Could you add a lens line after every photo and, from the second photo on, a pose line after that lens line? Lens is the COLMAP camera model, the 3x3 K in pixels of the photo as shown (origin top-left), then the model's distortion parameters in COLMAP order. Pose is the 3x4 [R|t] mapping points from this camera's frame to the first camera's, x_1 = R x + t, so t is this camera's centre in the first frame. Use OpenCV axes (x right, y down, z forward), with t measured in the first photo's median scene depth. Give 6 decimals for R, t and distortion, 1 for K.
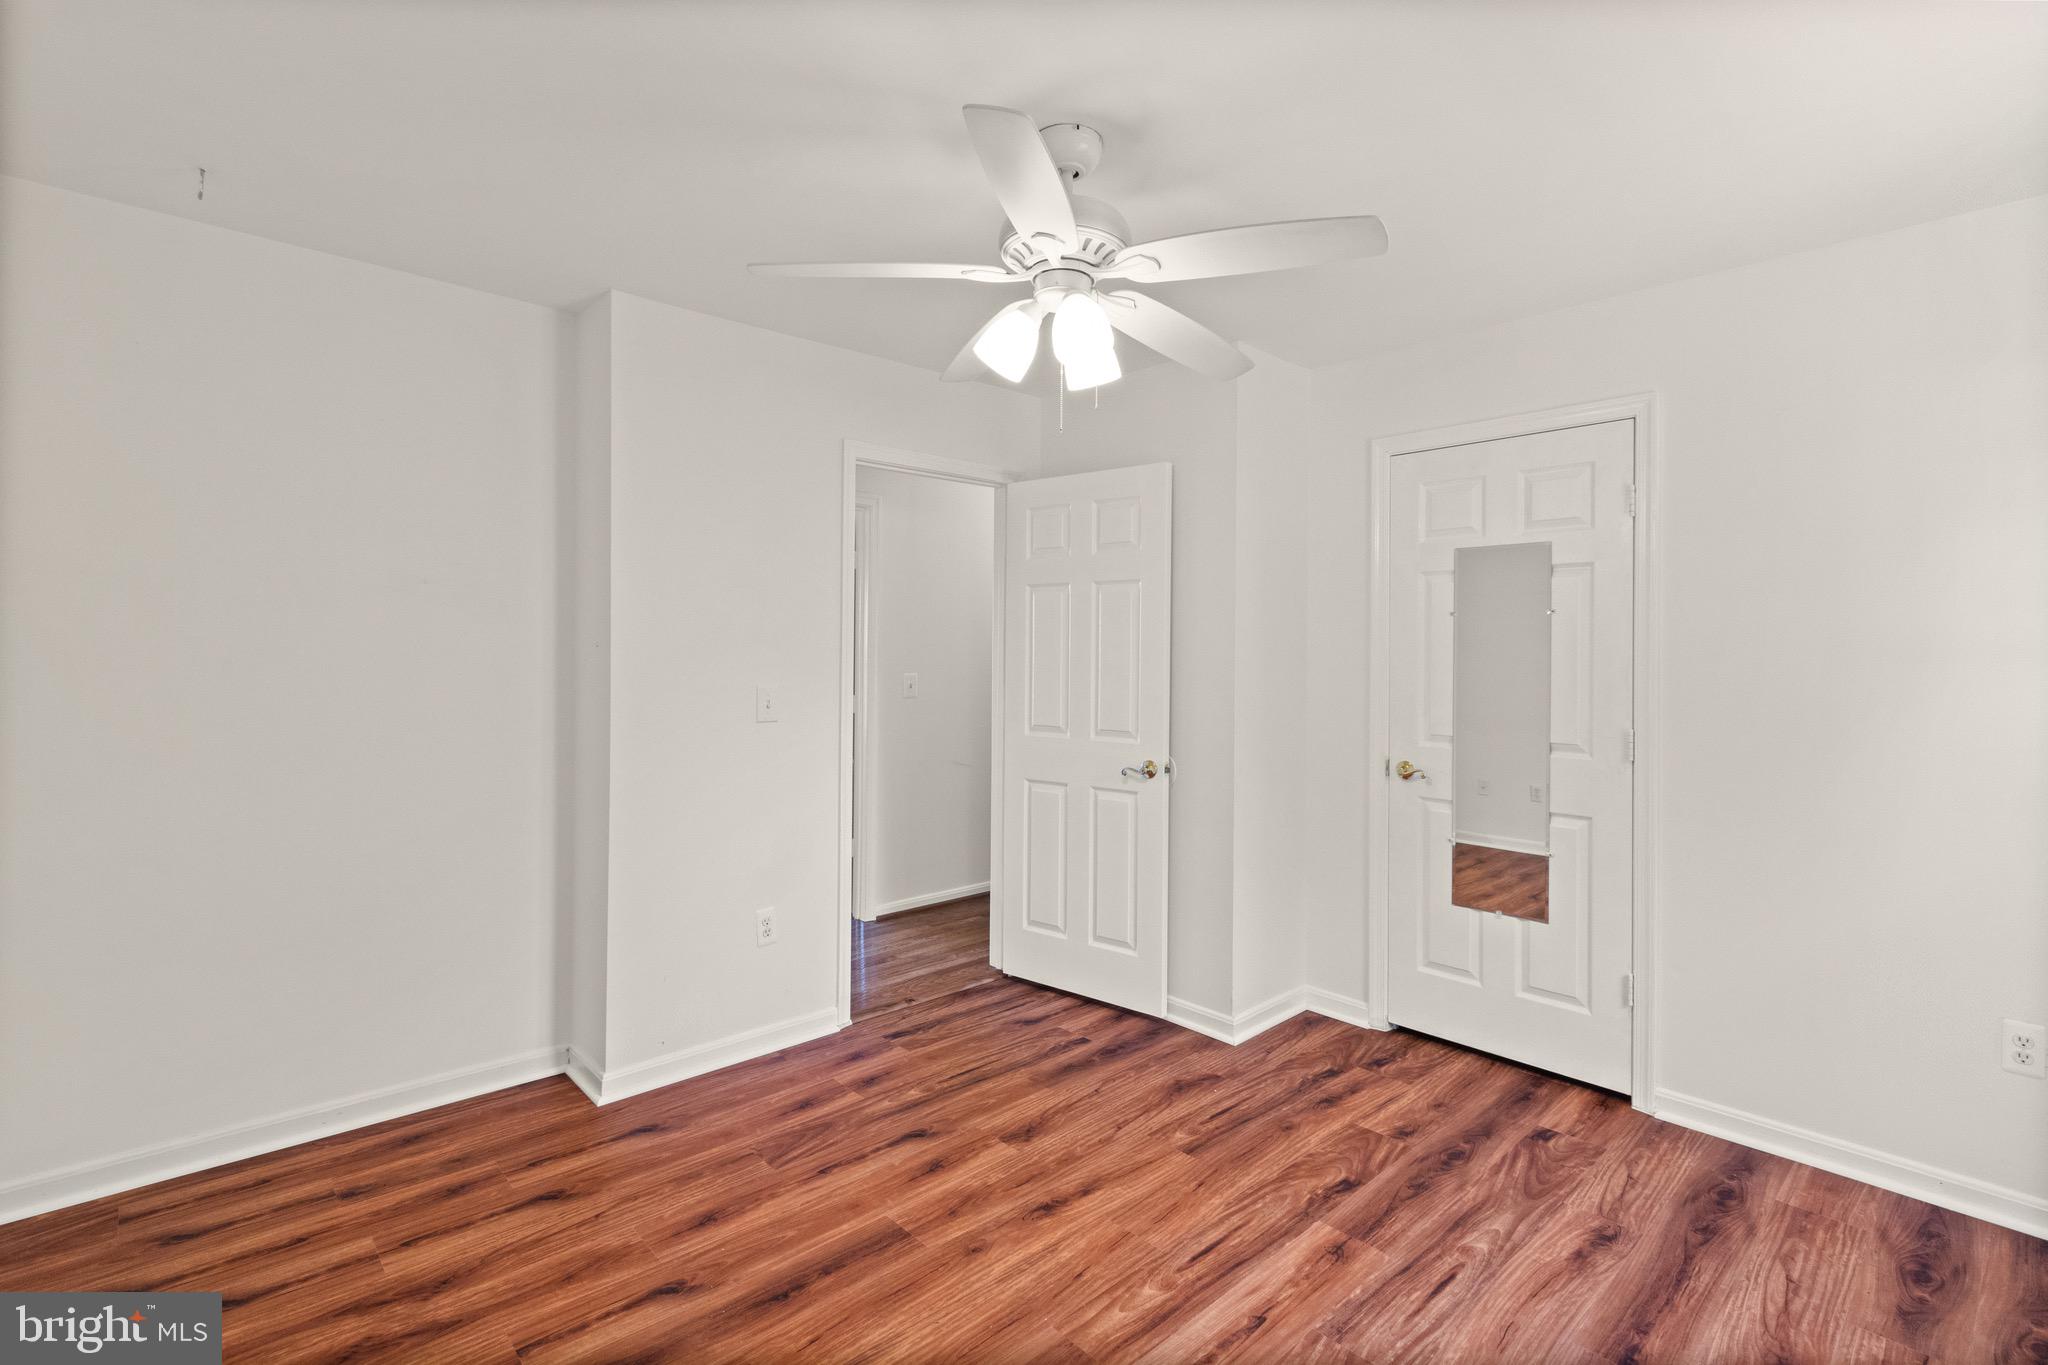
lens RADIAL K [[942.3, 0, 1029.7], [0, 942.3, 673.6], [0, 0, 1]] dist [0.003344, -0.002593]
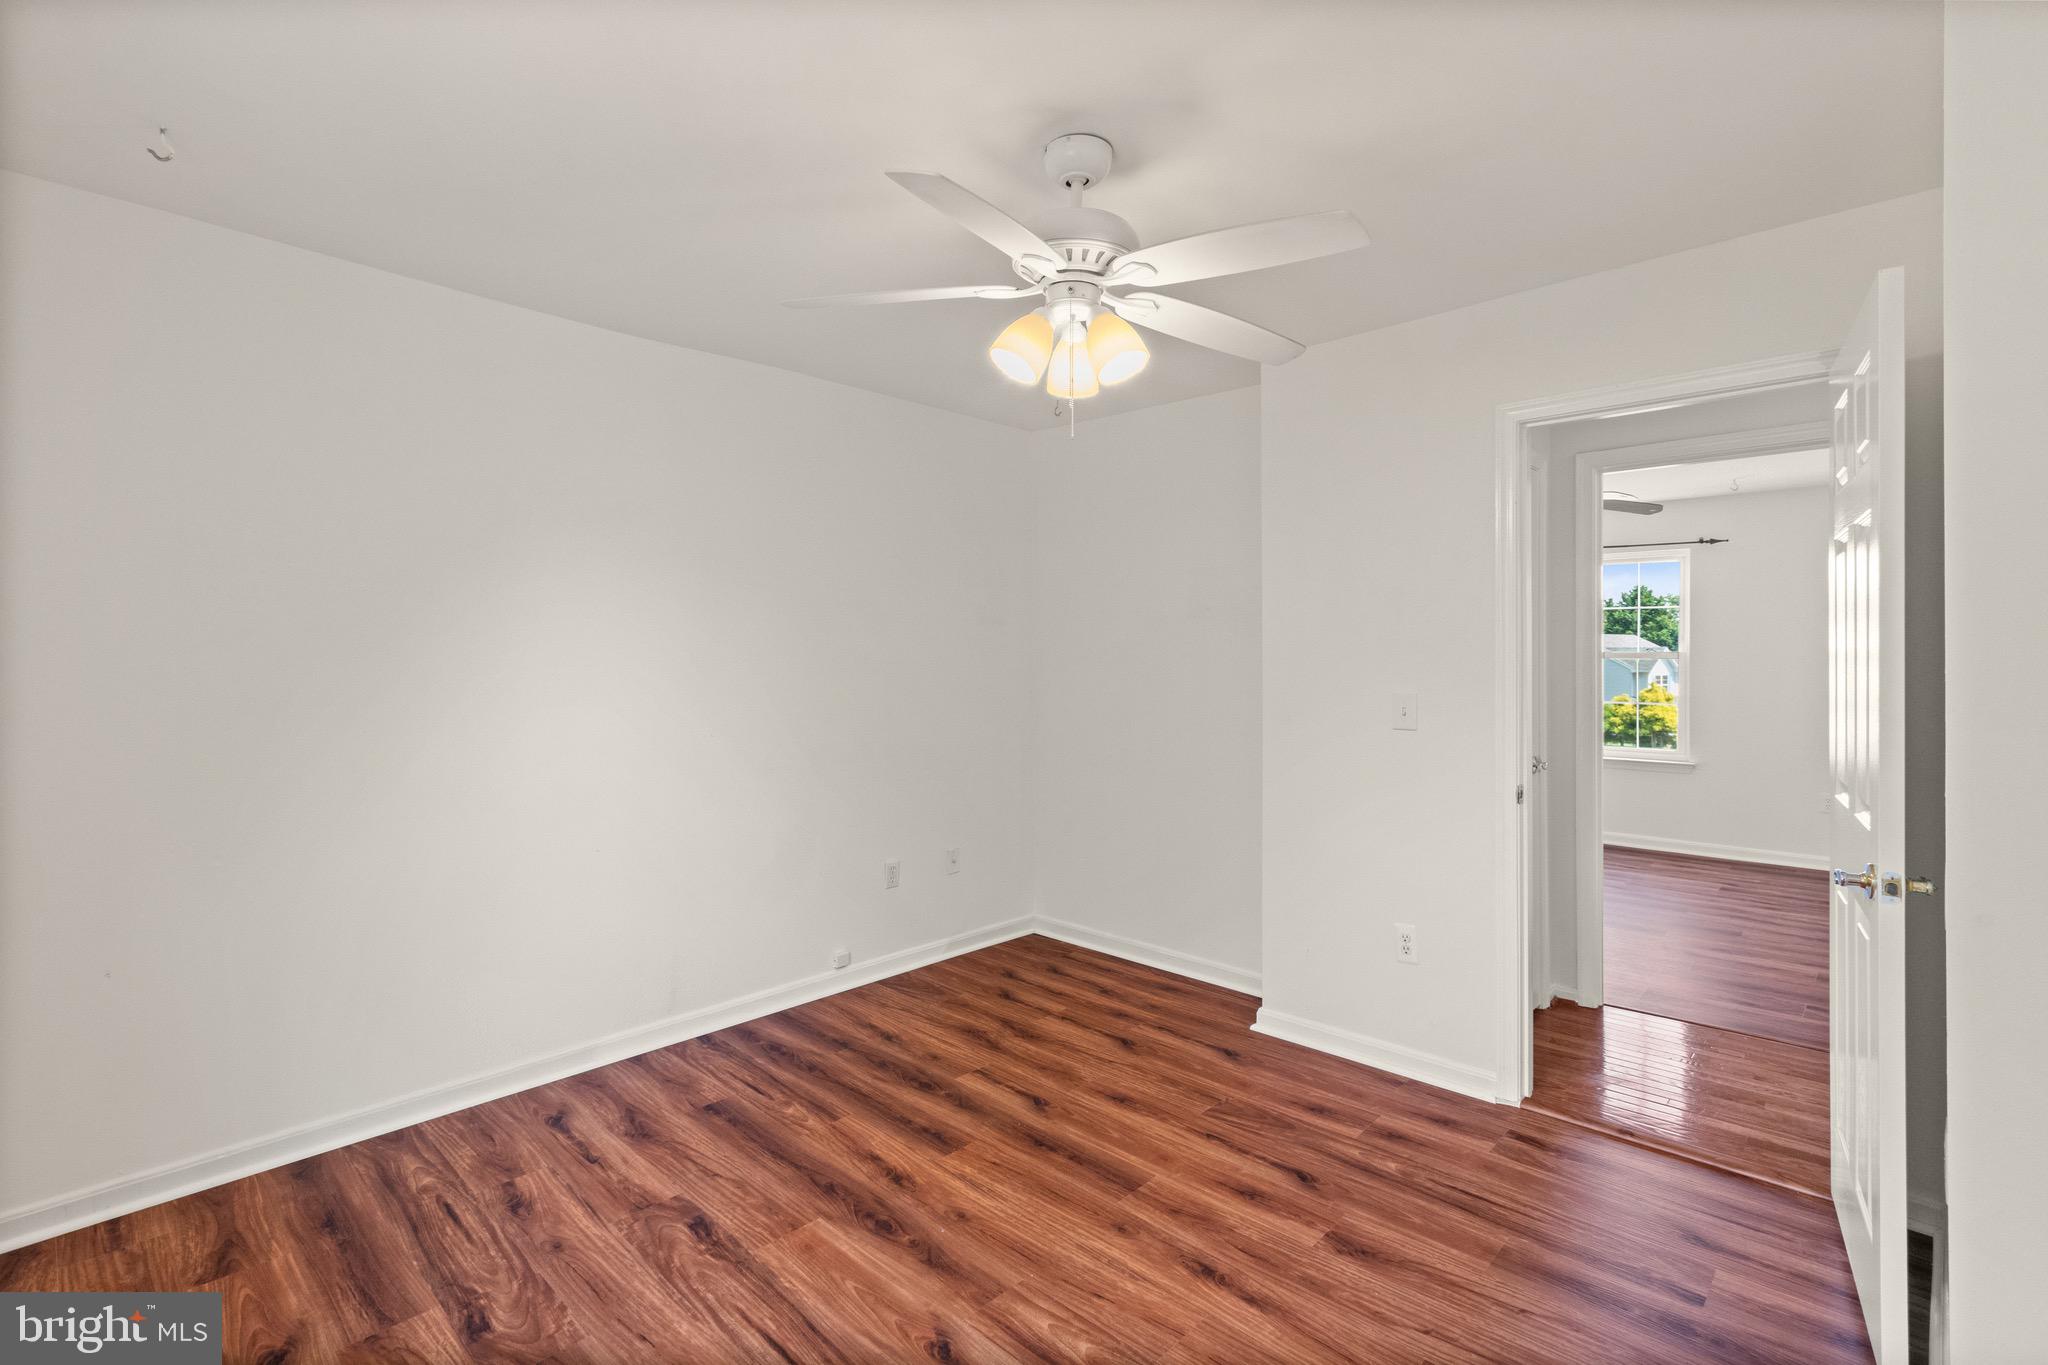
lens RADIAL K [[942.3, 0, 1022.7], [0, 942.3, 679.2], [0, 0, 1]] dist [0.003344, -0.002593]
pose [[0.063524, 0.017732, -0.997823, 0.729324], [-0.021834, 0.999628, 0.016374, -0.008043], [0.997741, 0.020747, 0.063888, 0.614198]]
